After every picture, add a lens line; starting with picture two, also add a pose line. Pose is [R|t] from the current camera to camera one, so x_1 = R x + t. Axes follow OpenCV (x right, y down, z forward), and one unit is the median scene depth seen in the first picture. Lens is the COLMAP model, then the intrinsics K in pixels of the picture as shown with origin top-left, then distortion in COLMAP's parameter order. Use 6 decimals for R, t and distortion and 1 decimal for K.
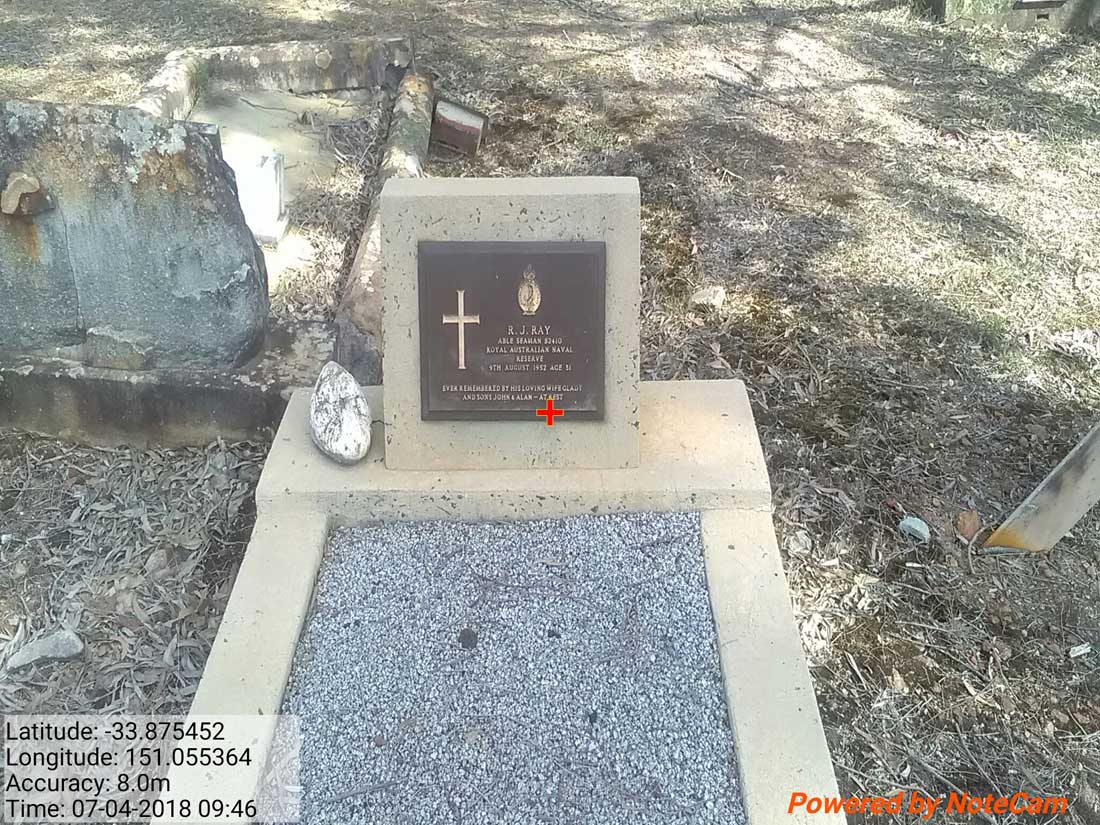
lens RADIAL K [[1369.8, 0, 550.0], [0, 1369.8, 412.5], [0, 0, 1]] dist [0.148498, -0.619351]
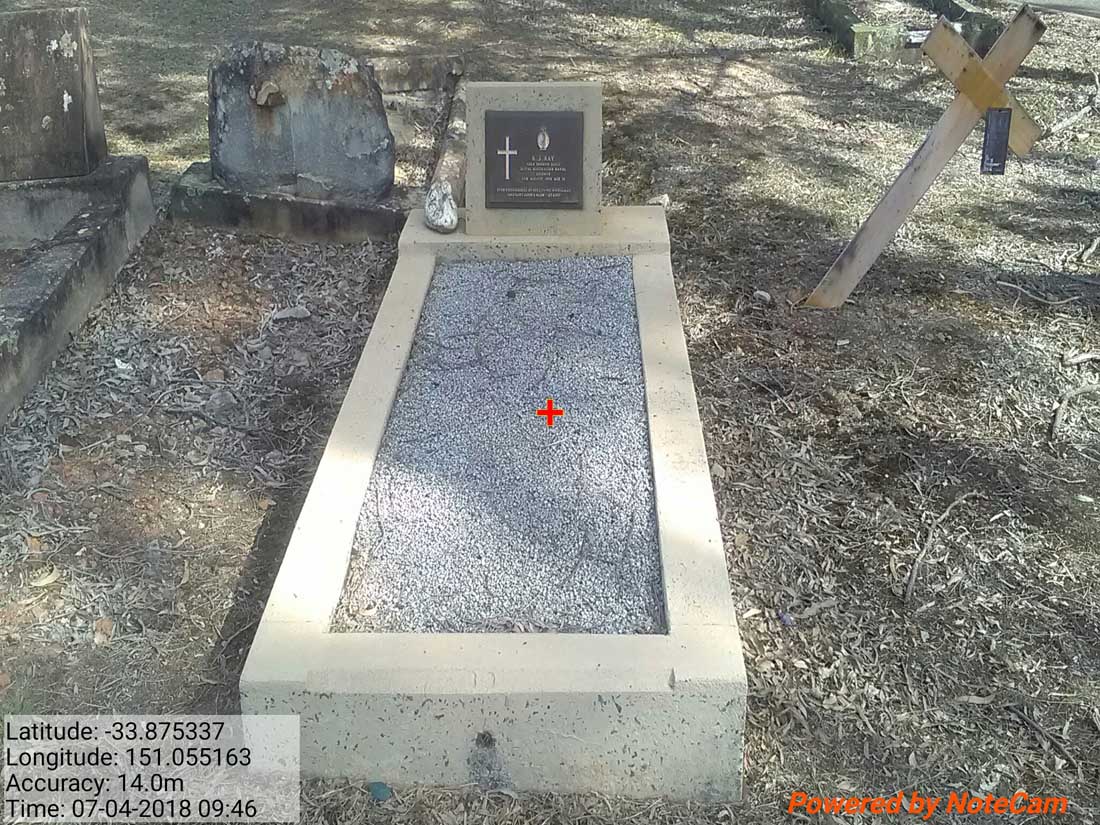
lens RADIAL K [[1369.8, 0, 550.0], [0, 1369.8, 412.5], [0, 0, 1]] dist [0.148498, -0.619351]
pose [[0.999891, 0.008678, -0.011930, 0.017065], [-0.009467, 0.997660, -0.067714, 0.355798], [0.011314, 0.067820, 0.997633, -0.741834]]
